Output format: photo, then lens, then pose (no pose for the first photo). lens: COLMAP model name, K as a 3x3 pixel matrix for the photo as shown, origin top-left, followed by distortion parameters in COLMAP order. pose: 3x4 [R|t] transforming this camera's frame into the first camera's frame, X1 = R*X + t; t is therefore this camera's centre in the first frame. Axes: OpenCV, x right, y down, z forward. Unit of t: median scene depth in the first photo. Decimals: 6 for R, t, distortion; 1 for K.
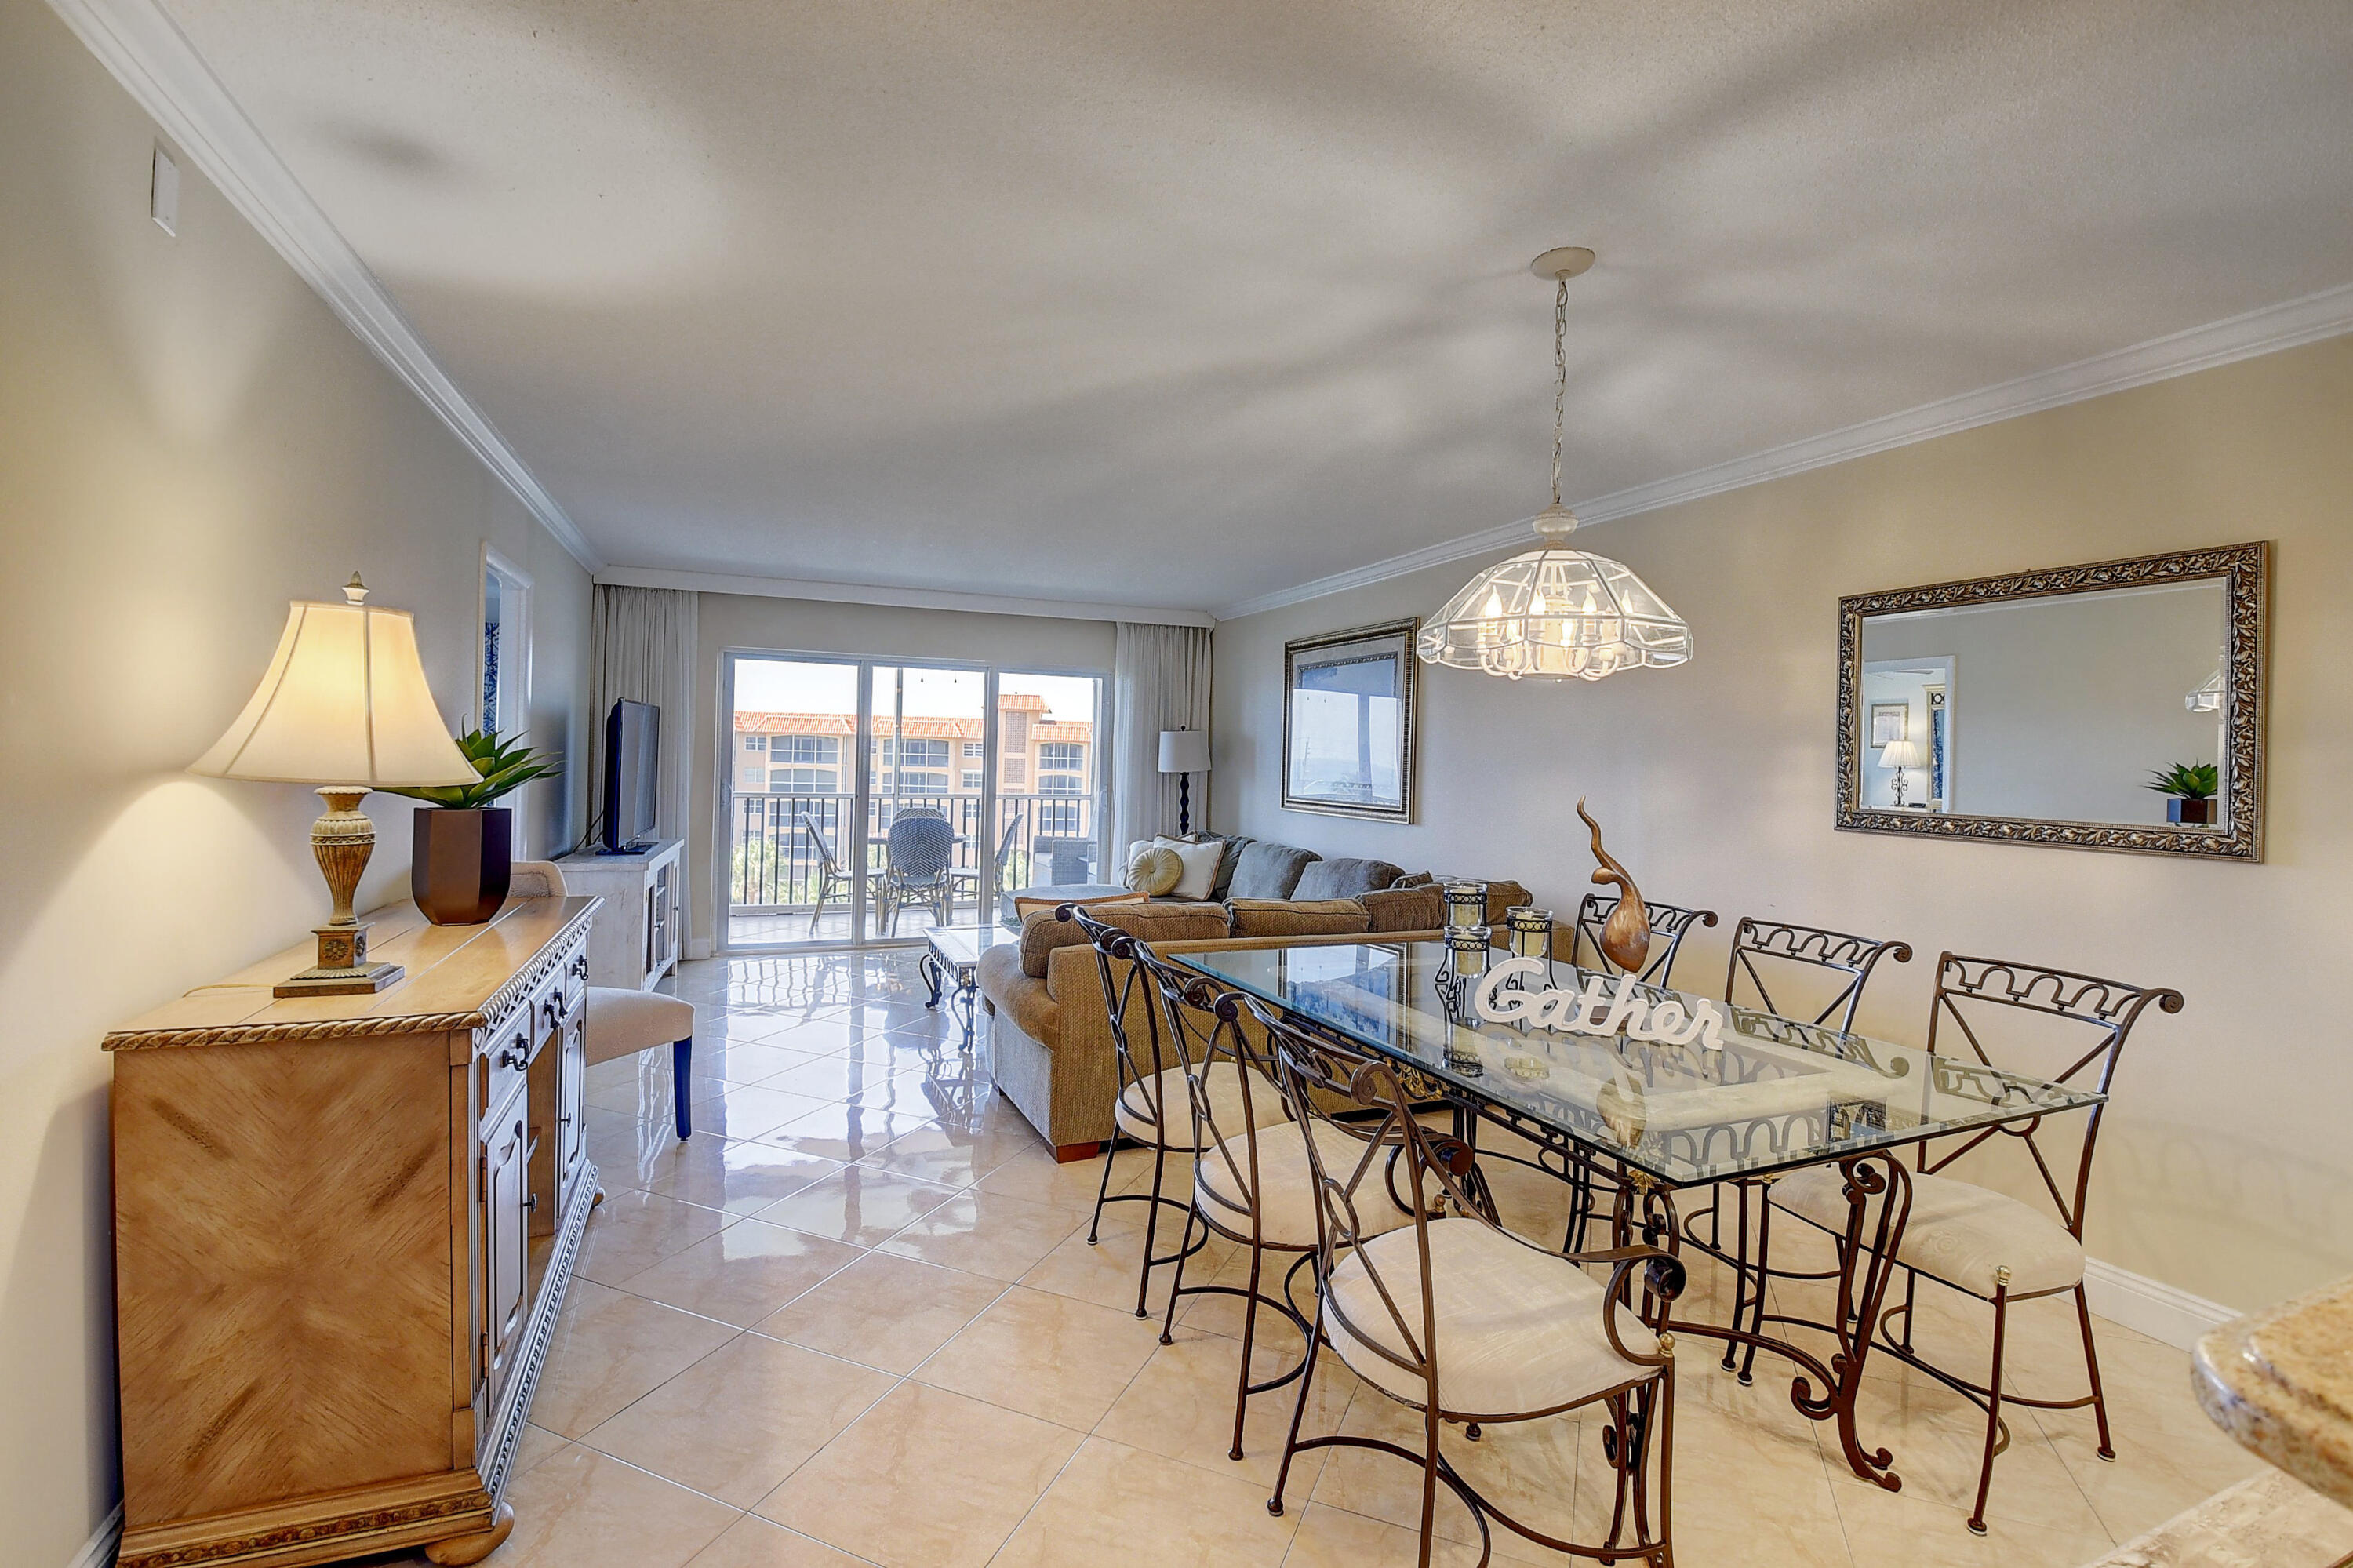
lens RADIAL K [[1020.8, 0, 1170.9], [0, 1020.8, 759.3], [0, 0, 1]] dist [0.003458, -0.025992]
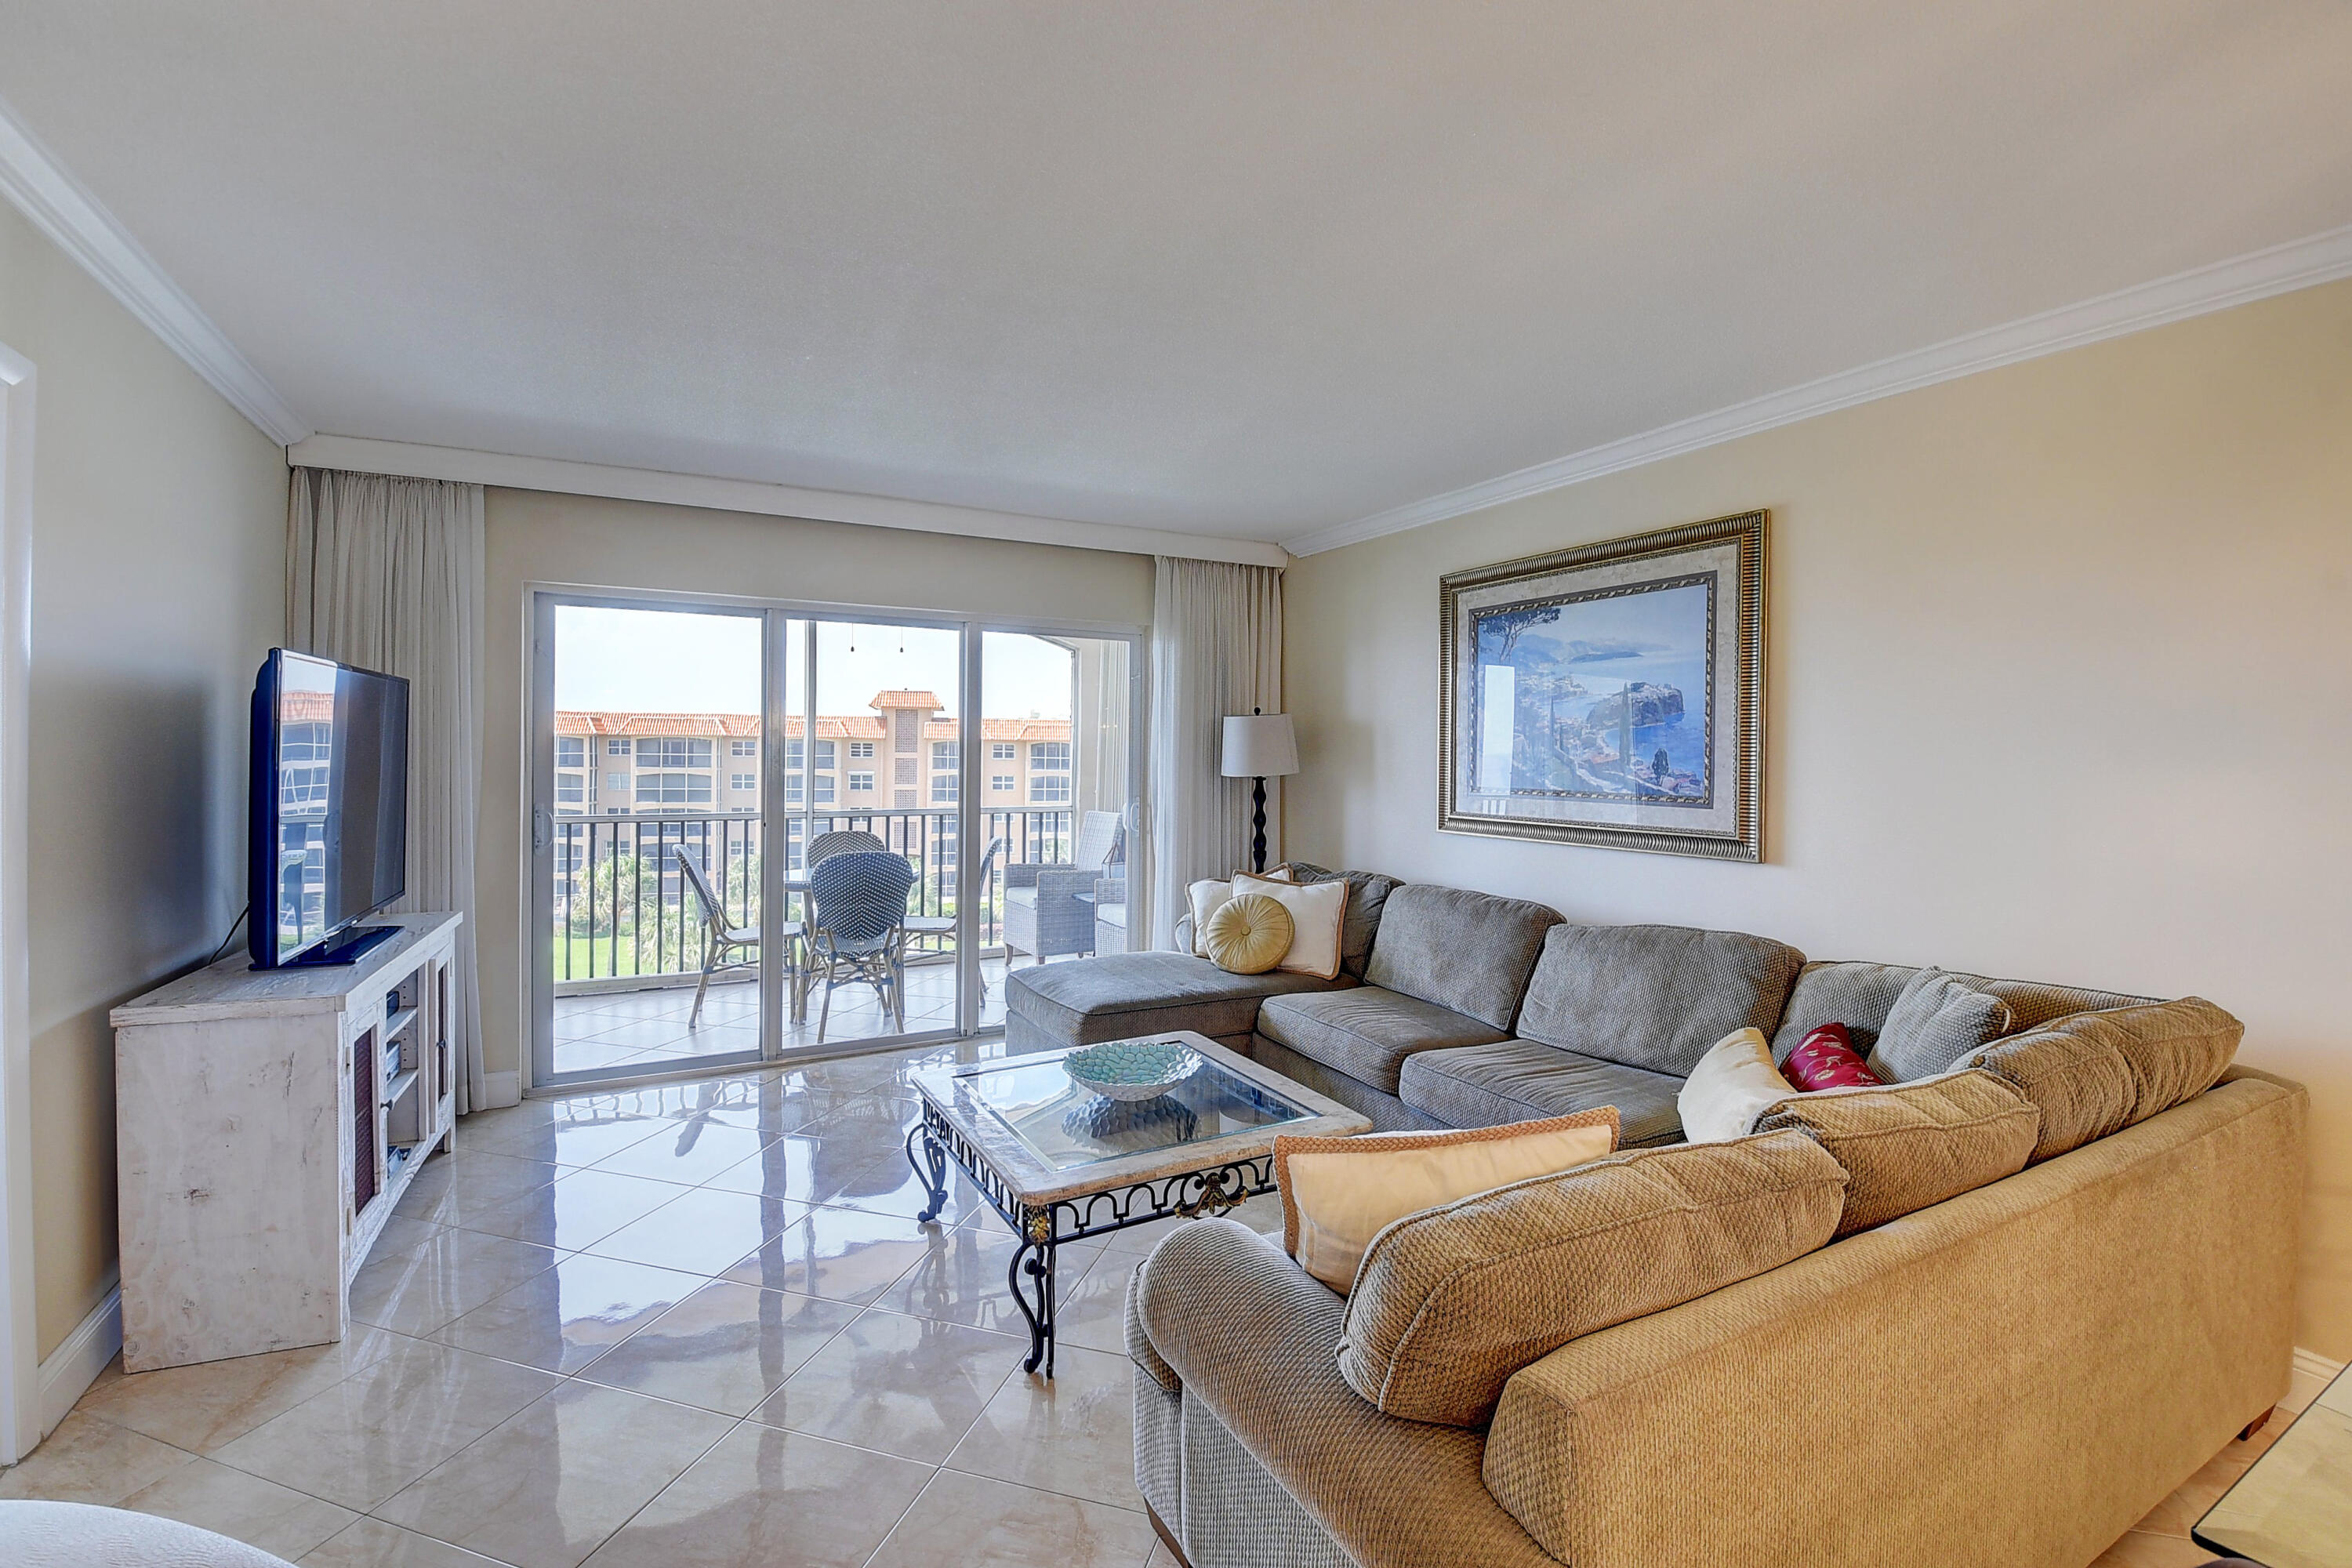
lens RADIAL K [[1034.3, 0, 1163.9], [0, 1034.3, 757.2], [0, 0, 1]] dist [0.015141, -0.030139]
pose [[0.995187, -0.016977, 0.096510, -0.136033], [0.016851, 0.999856, 0.002125, -0.003333], [-0.096532, -0.000488, 0.995330, 0.374302]]
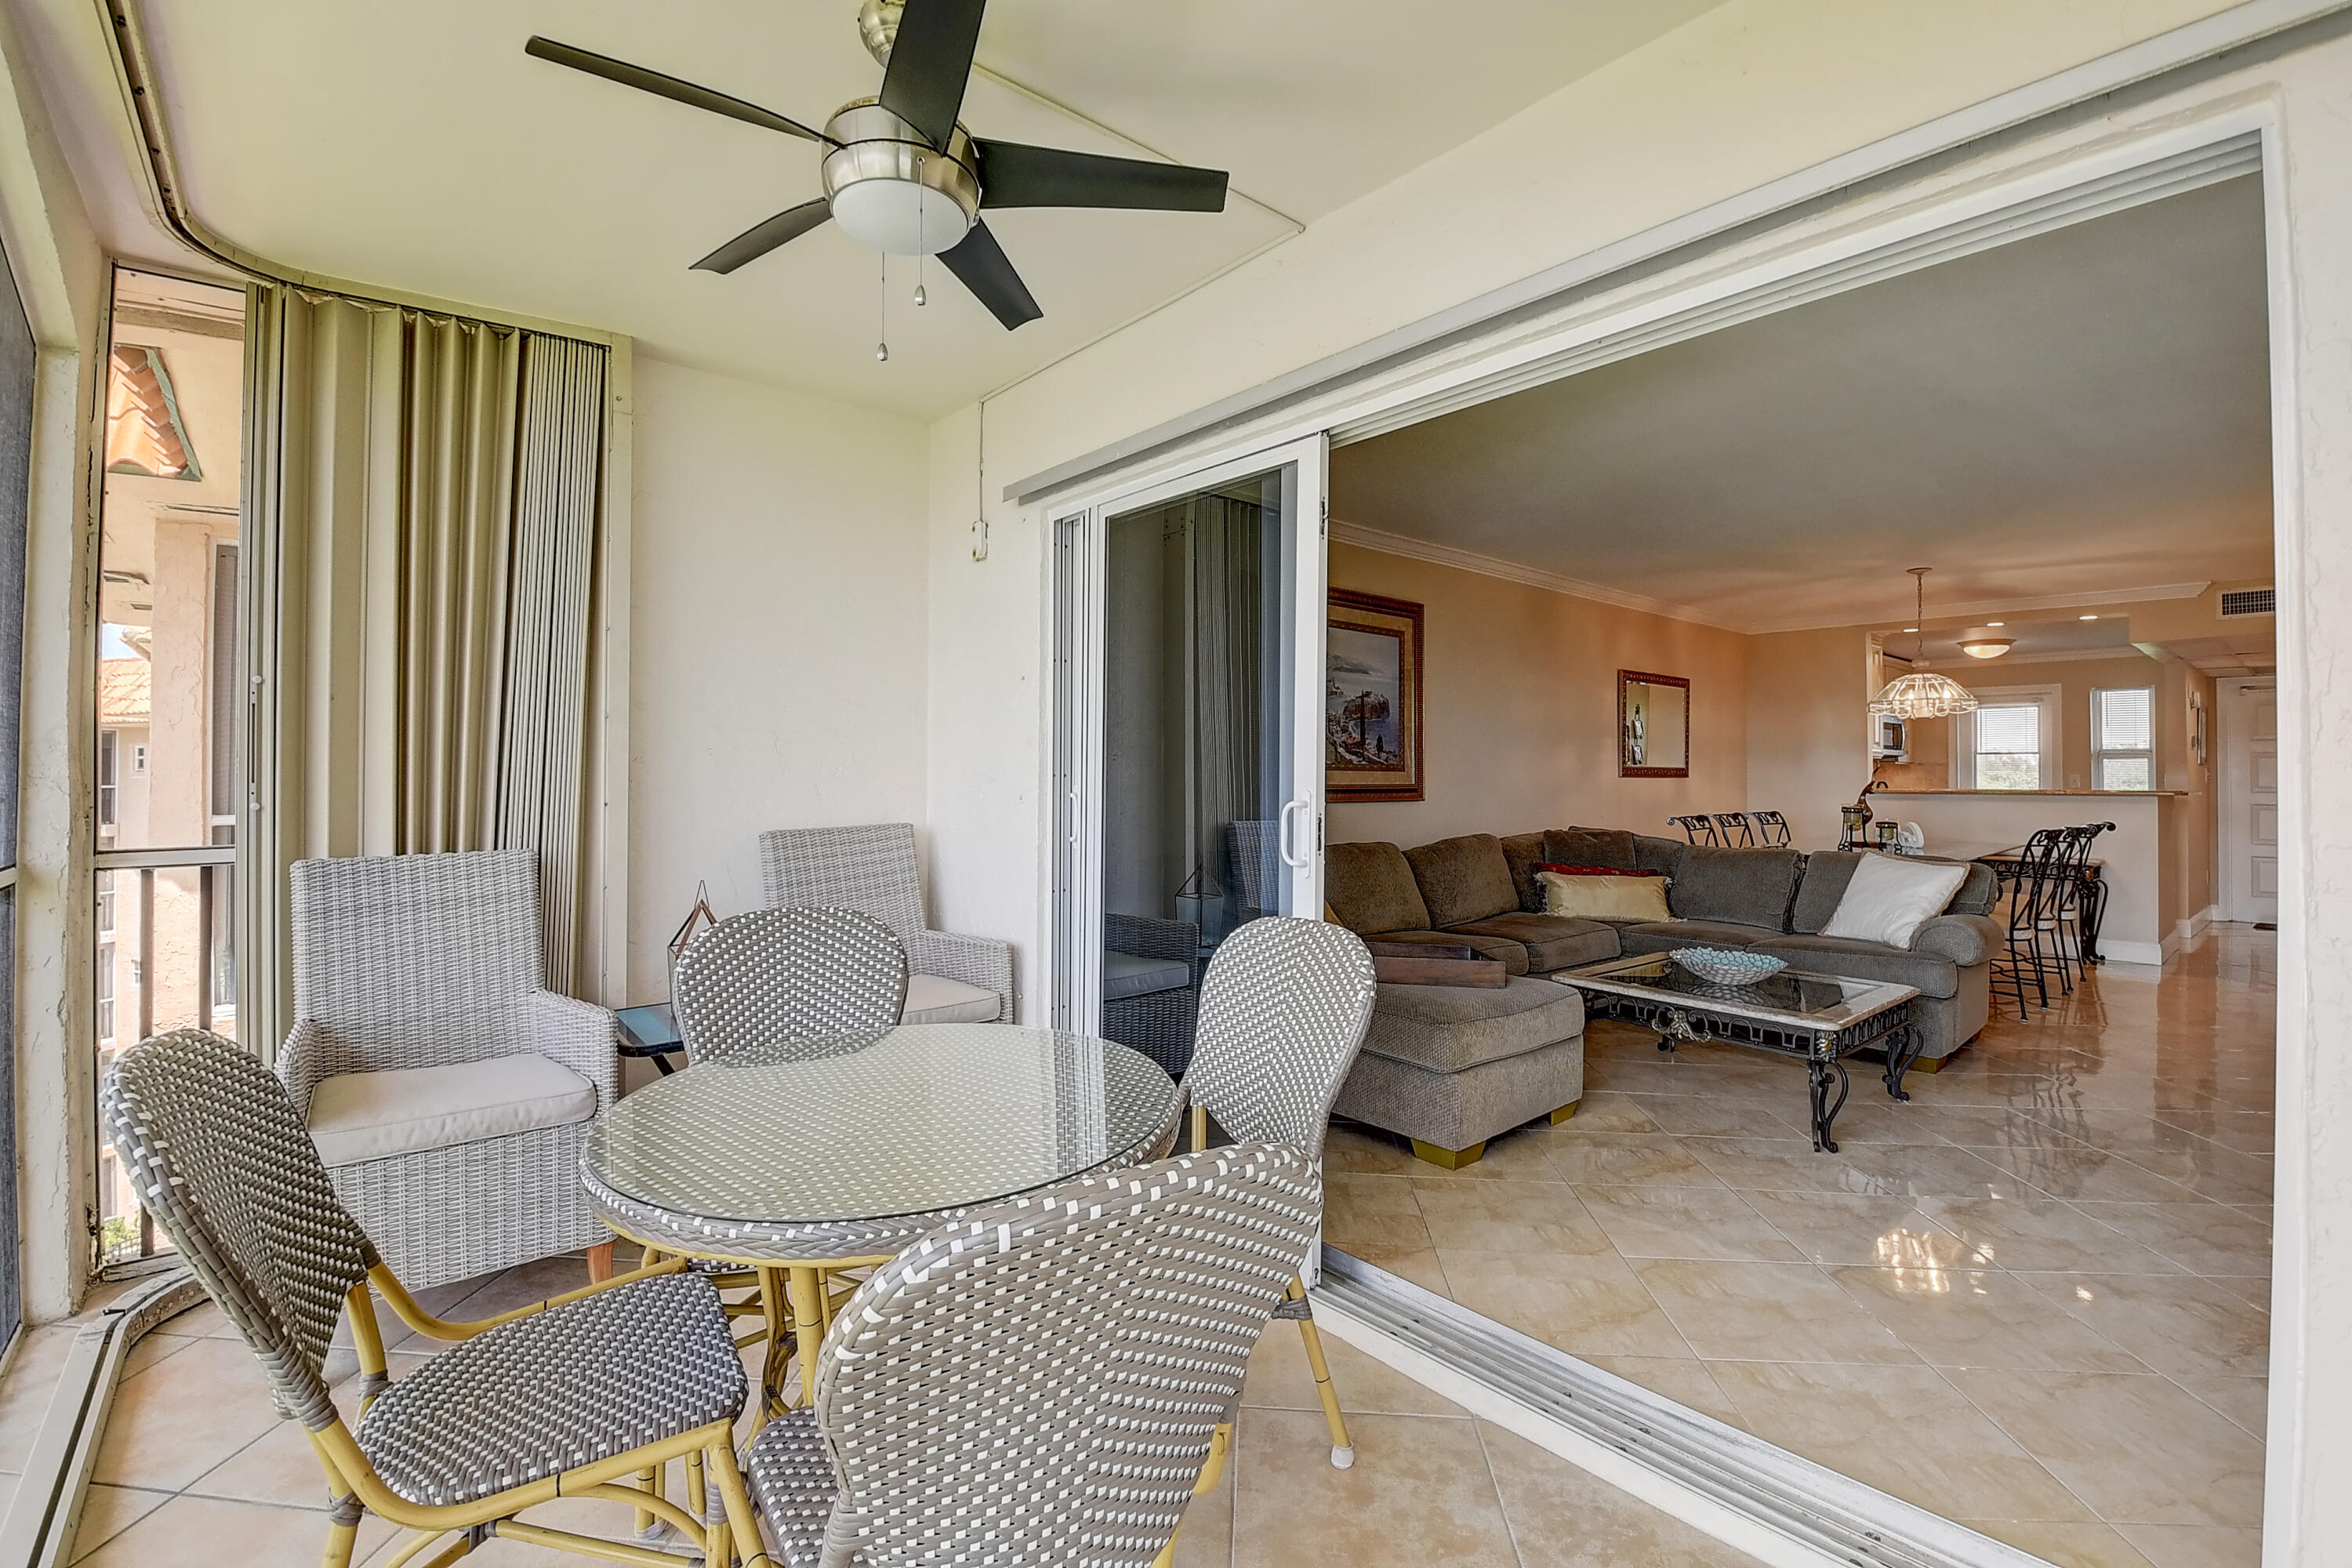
lens RADIAL K [[1055.0, 0, 1164.8], [0, 1055.0, 758.9], [0, 0, 1]] dist [0.022423, -0.033432]
pose [[-0.314174, -0.010373, 0.949309, -0.597765], [-0.011601, 0.999908, 0.007087, 0.013226], [-0.949295, -0.008787, -0.314265, 1.339194]]
